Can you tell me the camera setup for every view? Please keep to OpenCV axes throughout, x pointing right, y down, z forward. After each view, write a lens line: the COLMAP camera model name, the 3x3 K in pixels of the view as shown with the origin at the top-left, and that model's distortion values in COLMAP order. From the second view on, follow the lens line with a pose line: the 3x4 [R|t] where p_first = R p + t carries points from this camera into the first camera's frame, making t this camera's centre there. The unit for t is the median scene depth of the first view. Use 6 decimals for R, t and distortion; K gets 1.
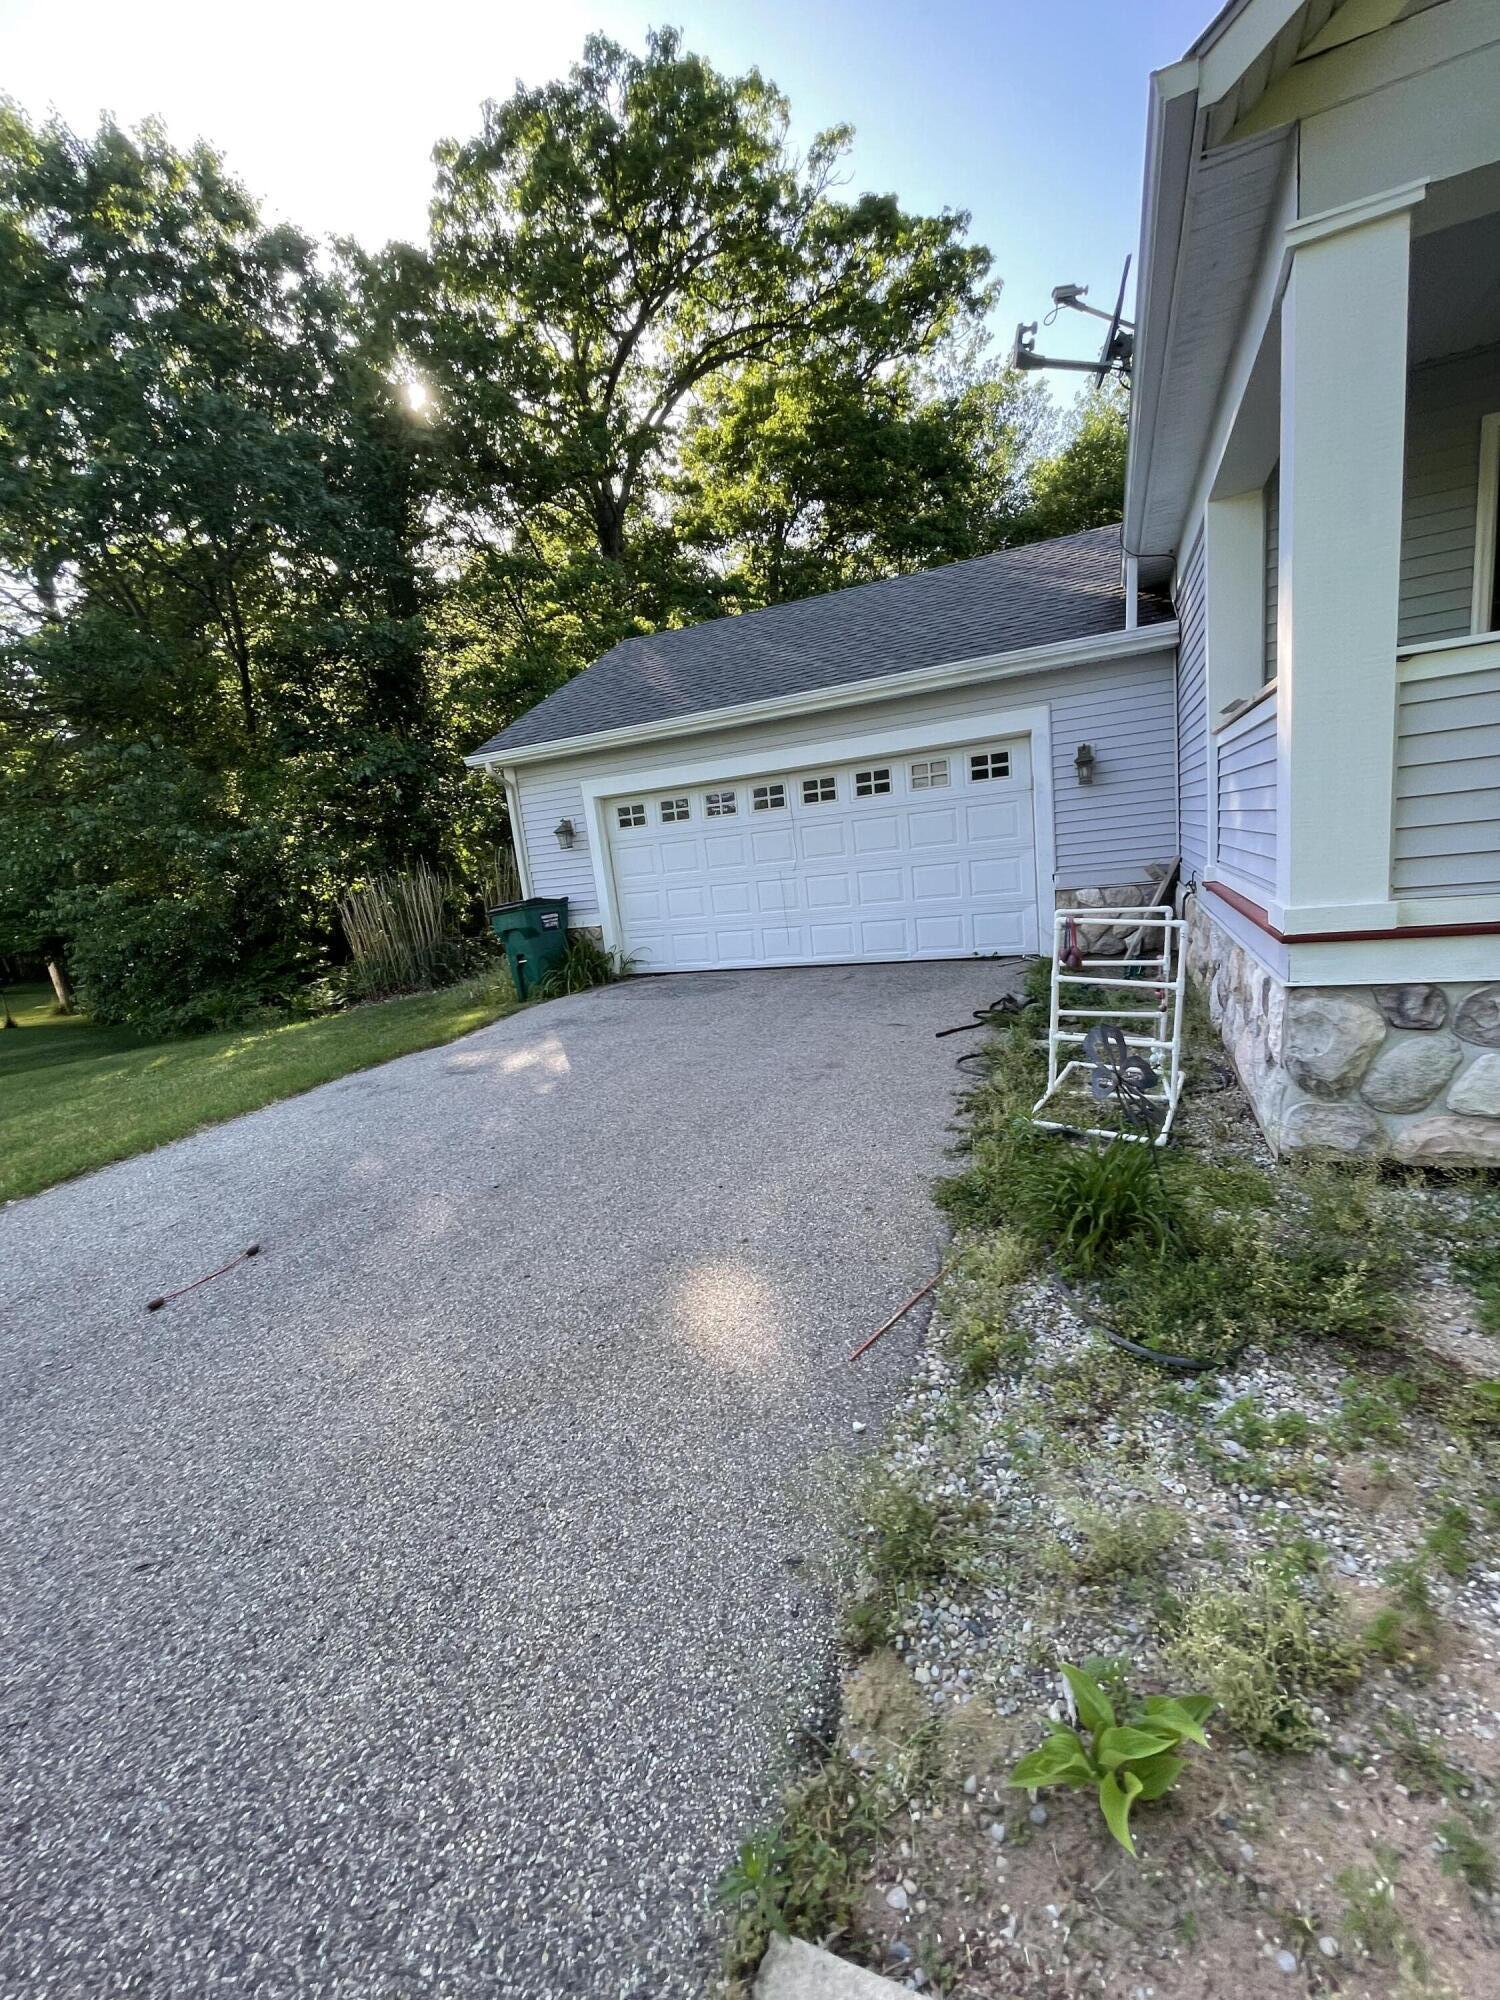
lens RADIAL K [[816.2, 0, 764.5], [0, 816.2, 1008.1], [0, 0, 1]] dist [-0.000100, 0.000128]
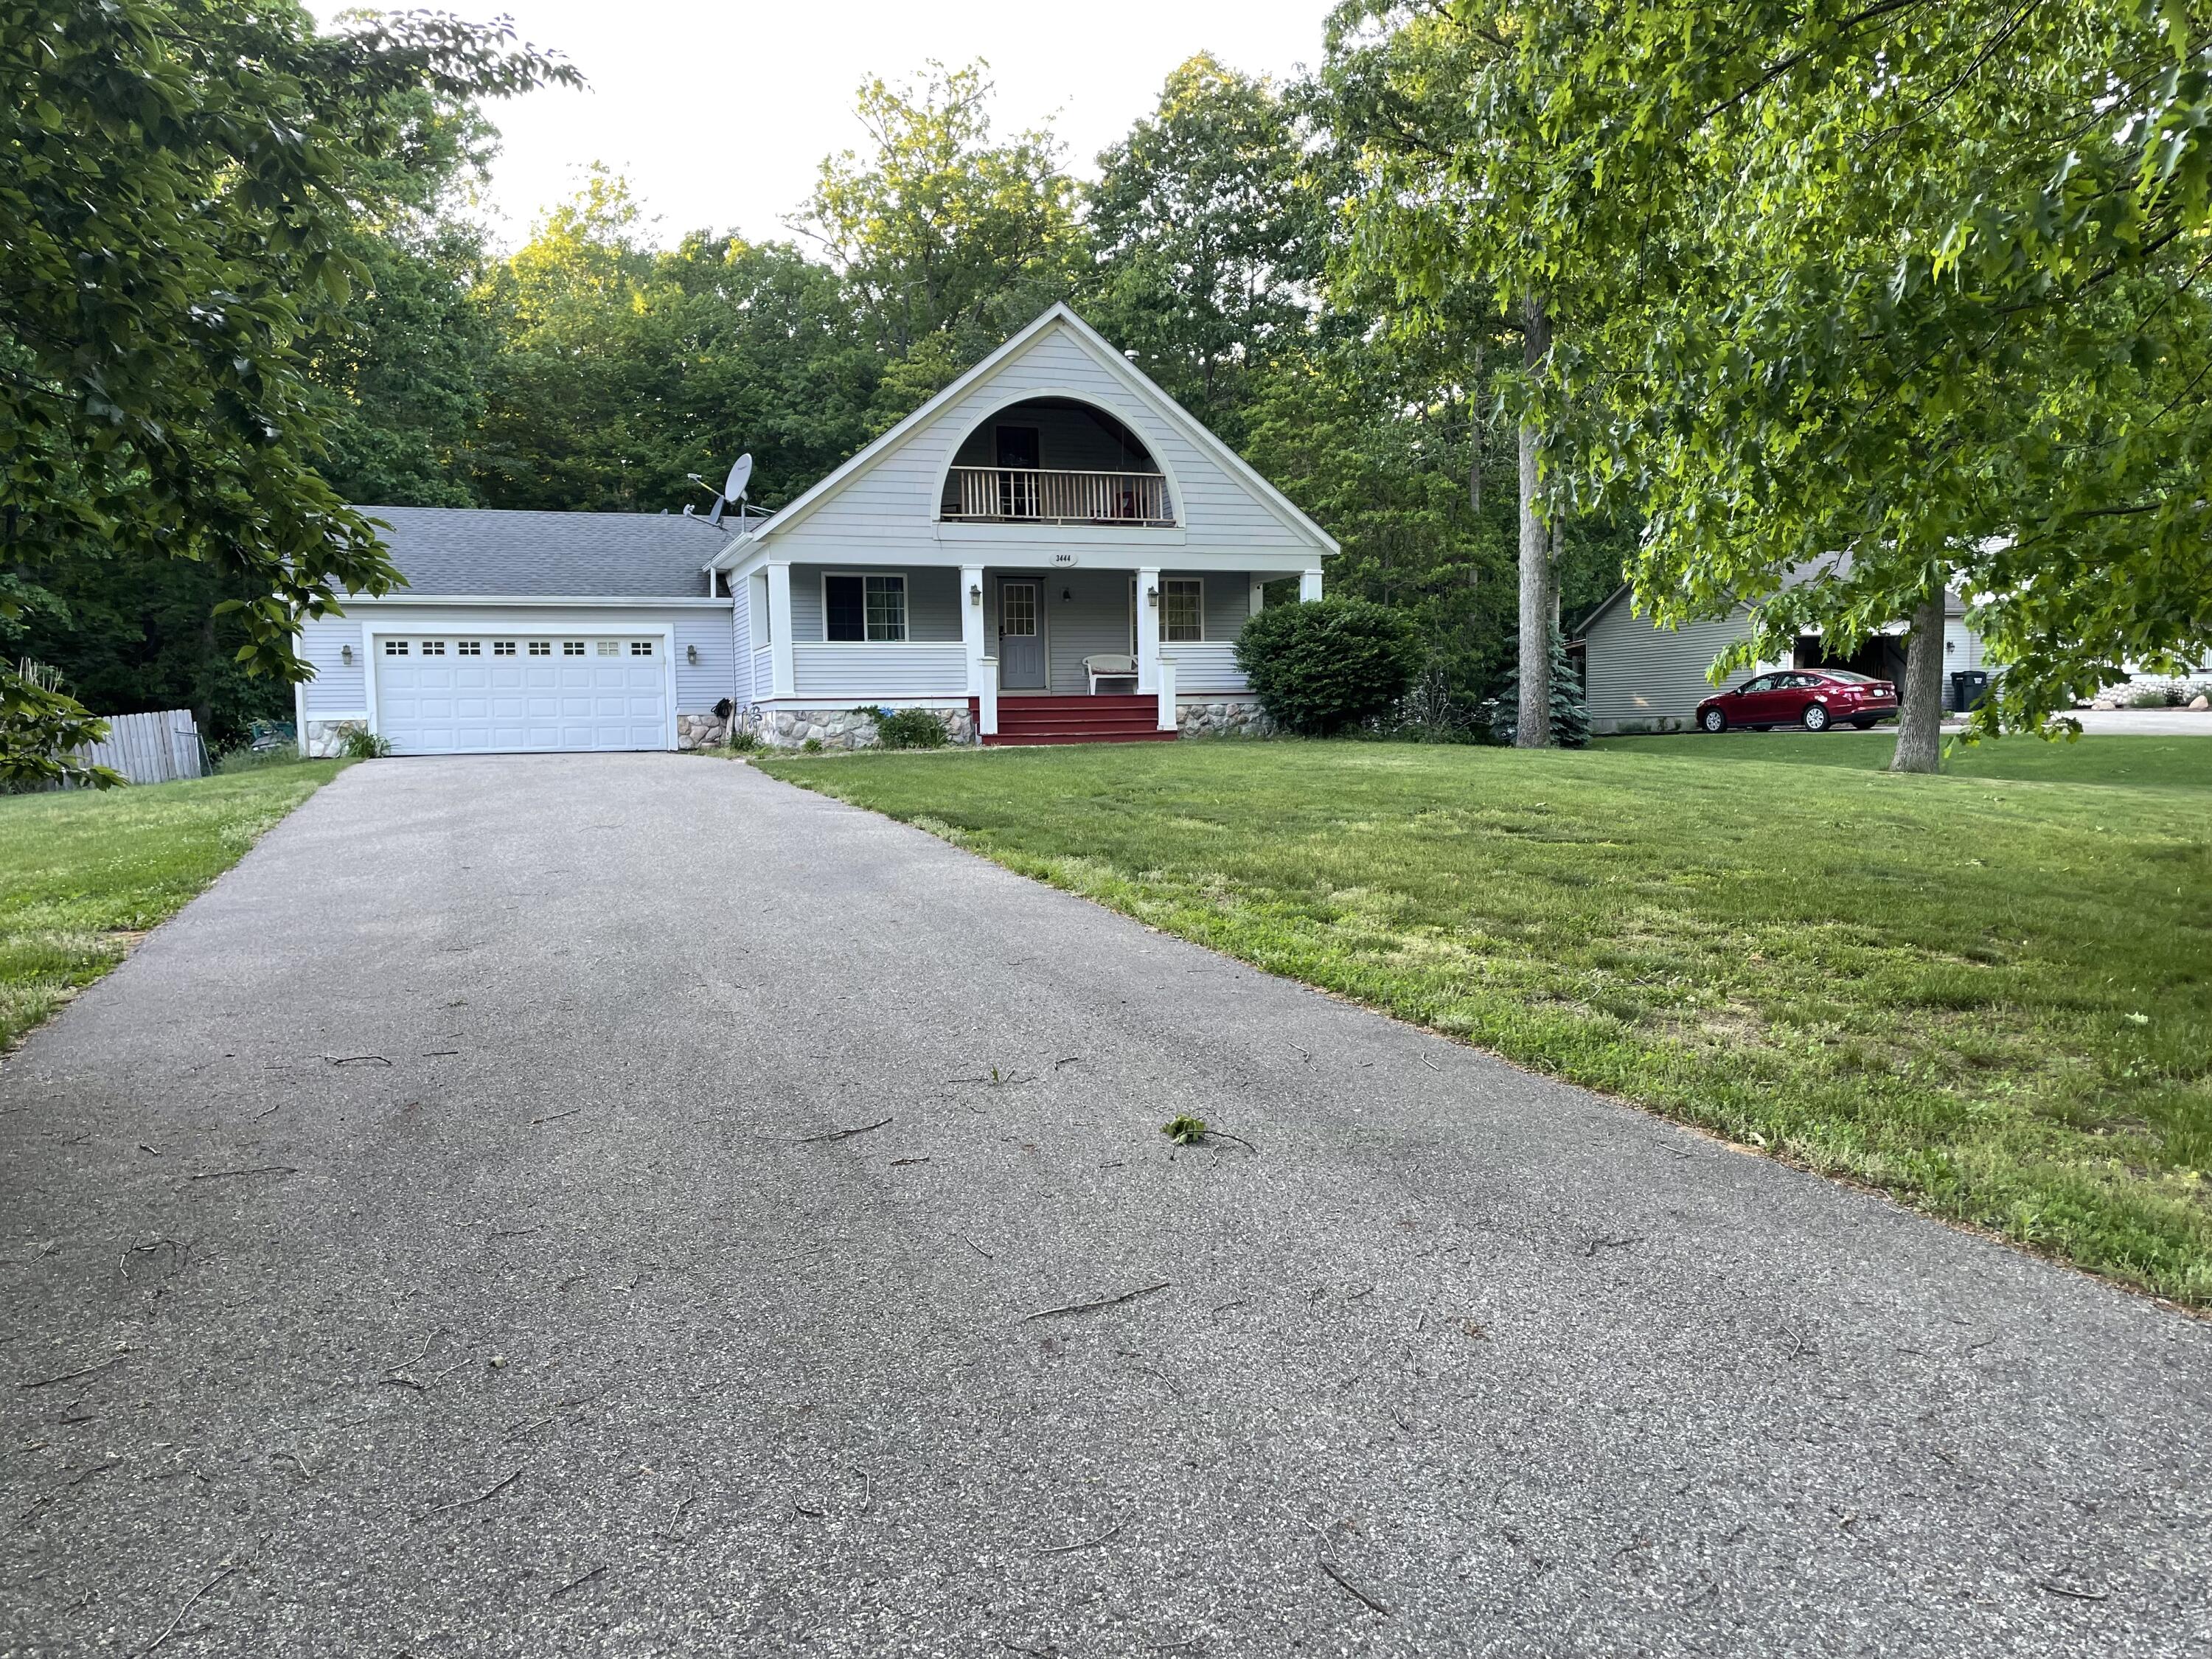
lens RADIAL K [[1617.1, 0, 1128.0], [0, 1617.1, 845.7], [0, 0, 1]] dist [0.015570, 0.005044]
pose [[0.723046, 0.045487, 0.689301, -1.578813], [0.070692, 0.987719, -0.139332, 0.810092], [-0.687174, 0.149471, 0.710951, -2.541686]]
